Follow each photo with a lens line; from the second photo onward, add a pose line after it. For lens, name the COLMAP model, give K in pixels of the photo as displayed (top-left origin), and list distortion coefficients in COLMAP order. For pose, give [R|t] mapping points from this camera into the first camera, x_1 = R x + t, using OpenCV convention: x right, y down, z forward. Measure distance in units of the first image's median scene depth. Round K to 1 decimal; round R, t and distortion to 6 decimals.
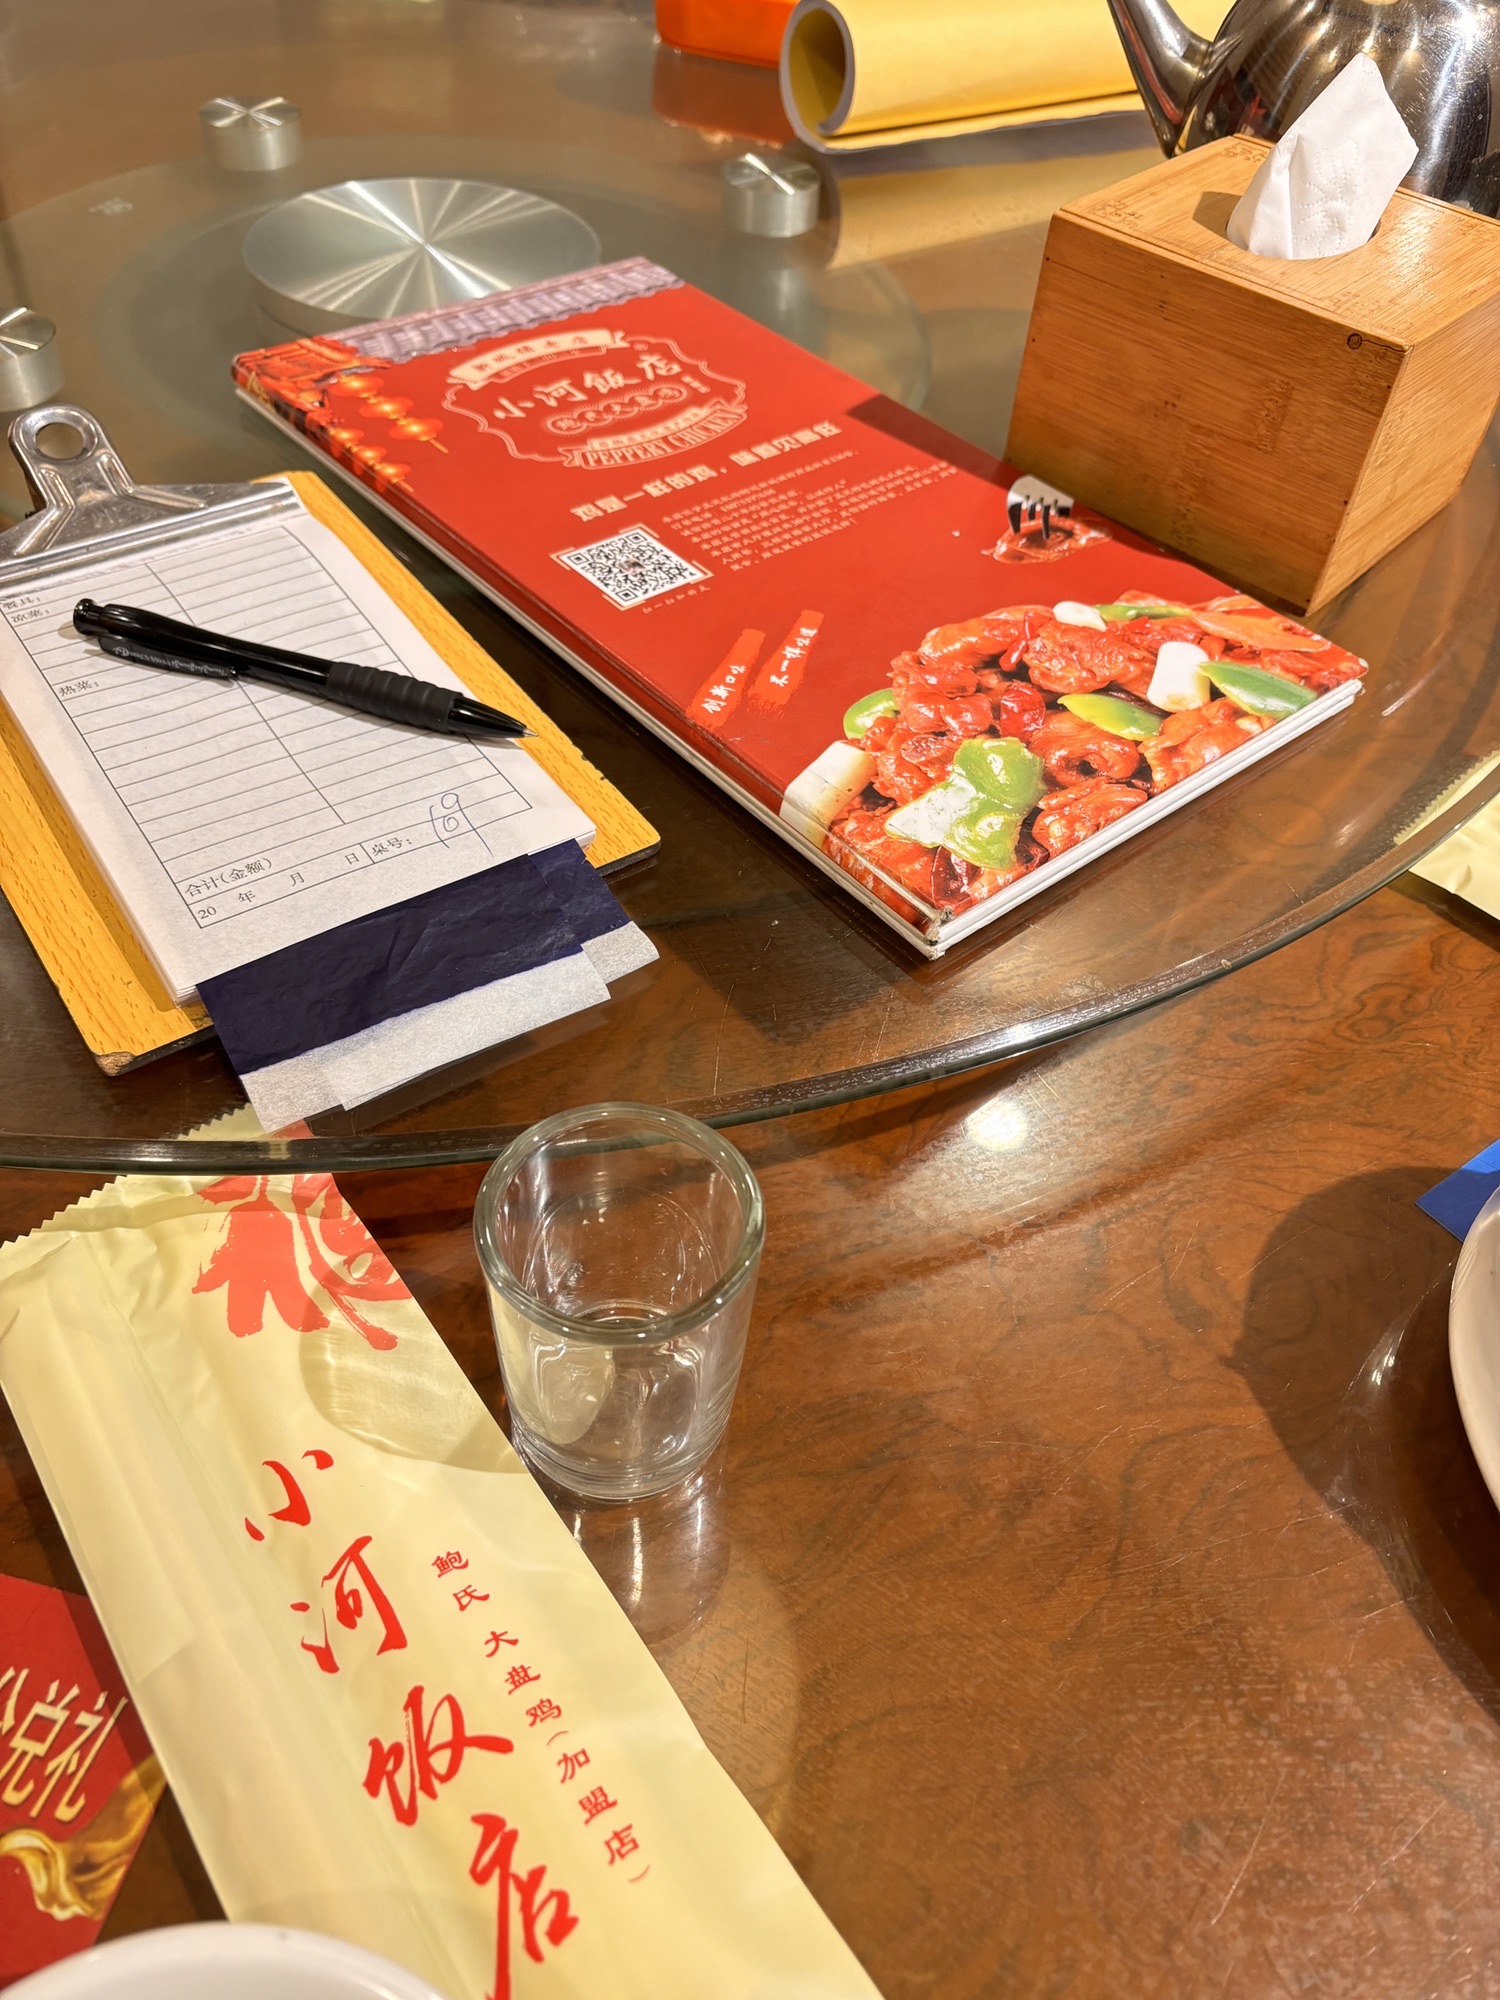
lens RADIAL K [[1510.3, 0, 757.6], [0, 1510.3, 1013.0], [0, 0, 1]] dist [0.012665, -0.015396]
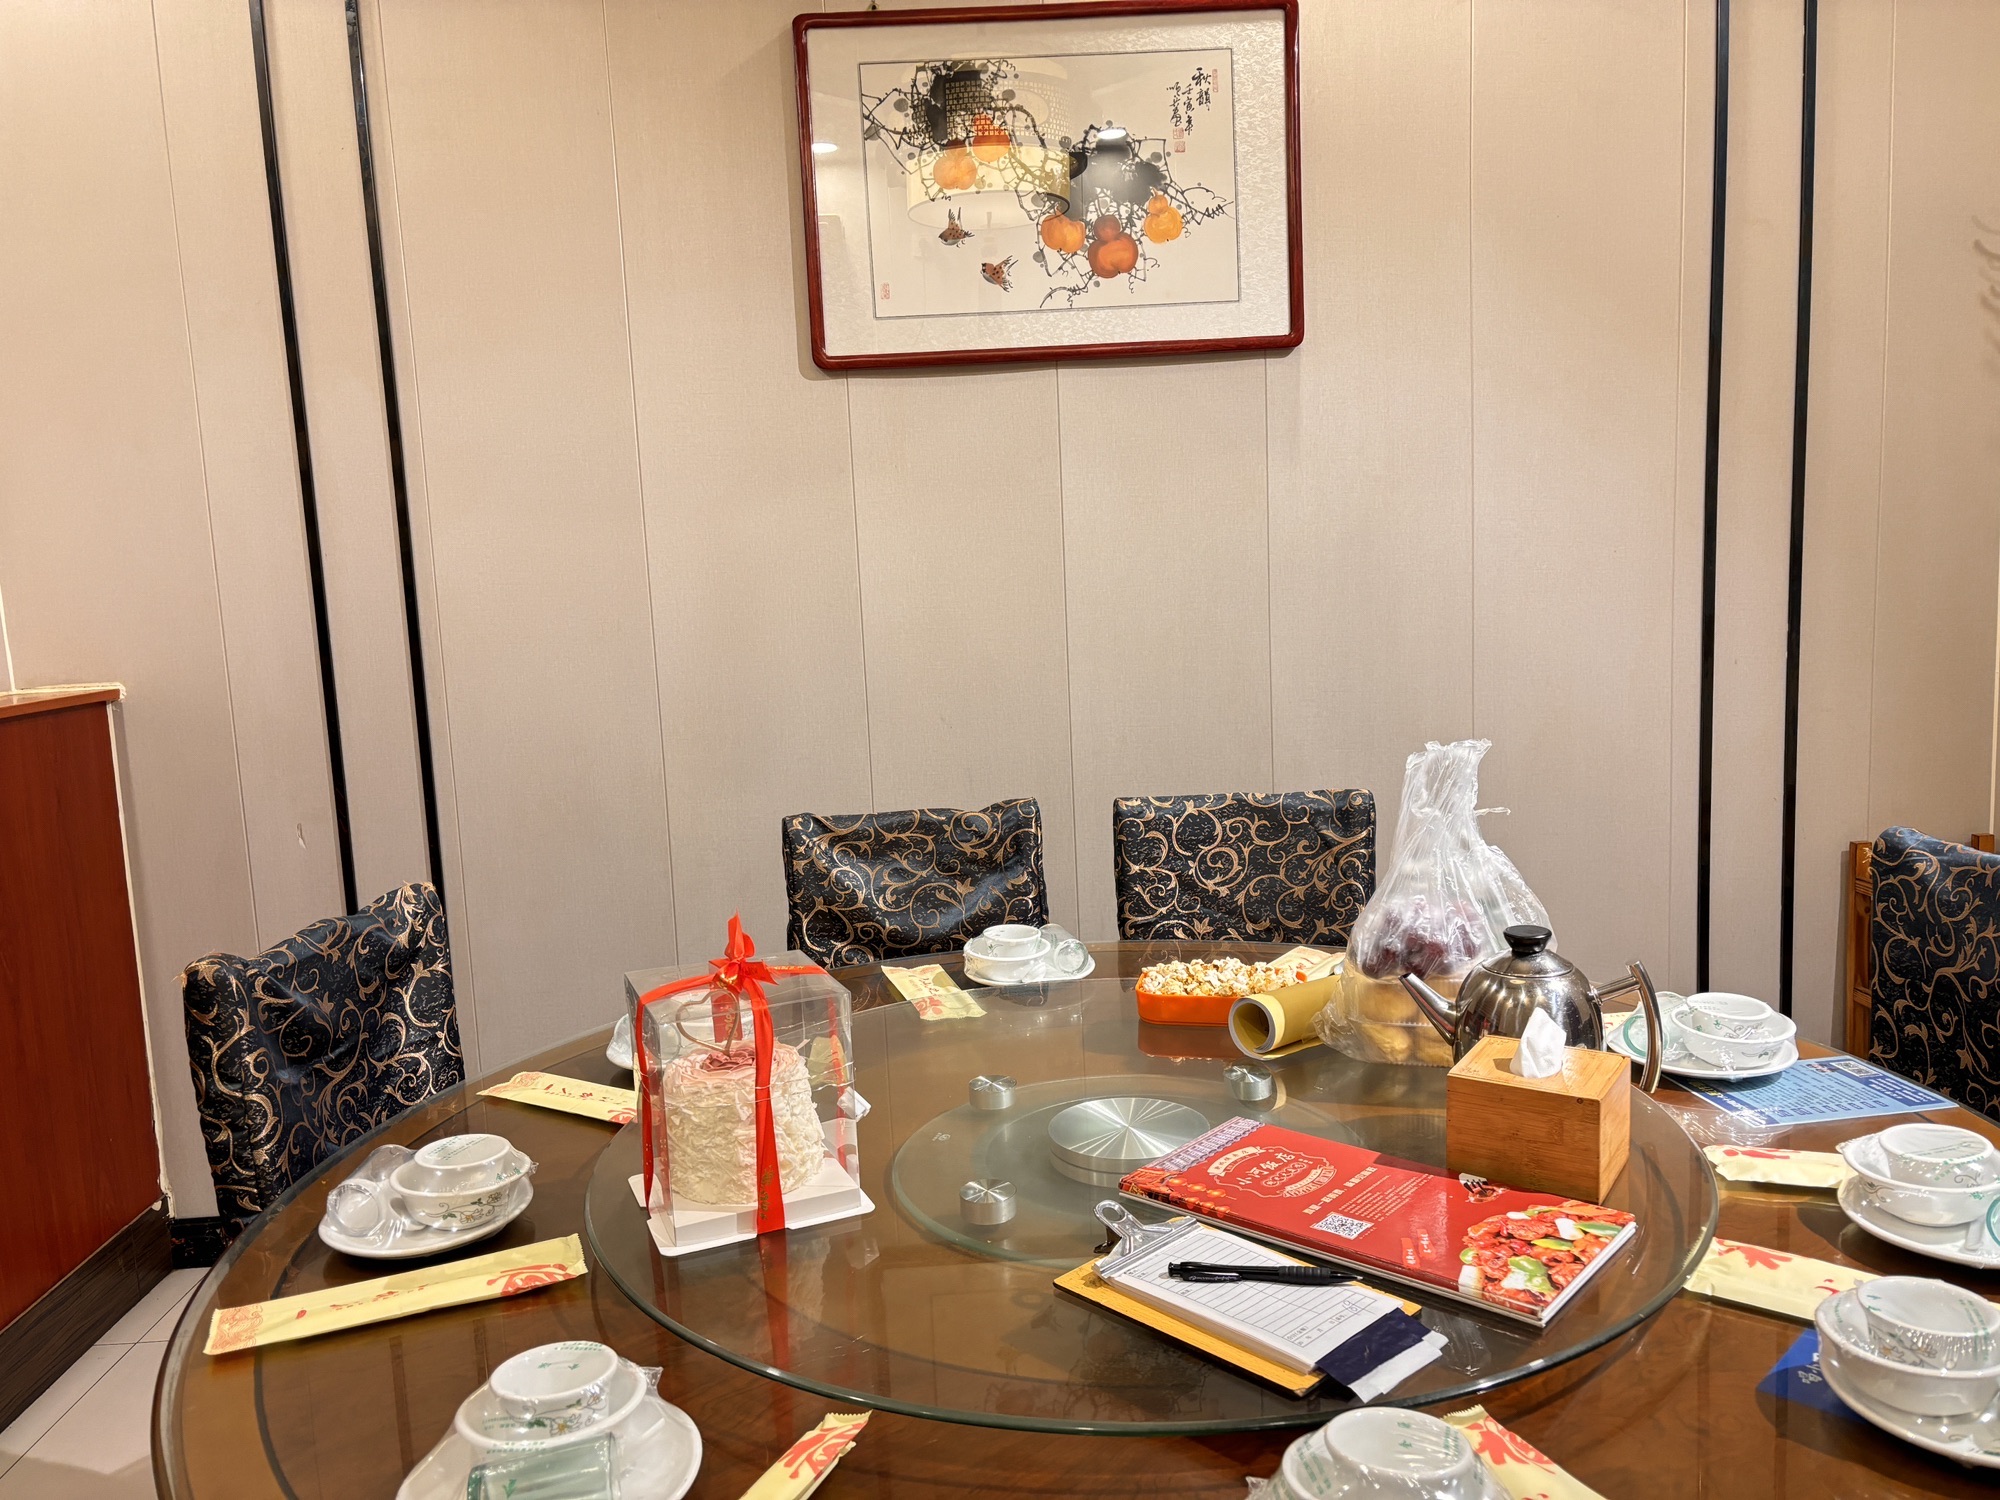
lens RADIAL K [[1510.3, 0, 994.3], [0, 1510.3, 756.5], [0, 0, 1]] dist [0.012665, -0.015396]
pose [[0.984529, -0.125259, 0.122527, -0.863757], [0.174694, 0.755960, -0.630878, 0.599462], [-0.013603, 0.642522, 0.766146, -1.416096]]
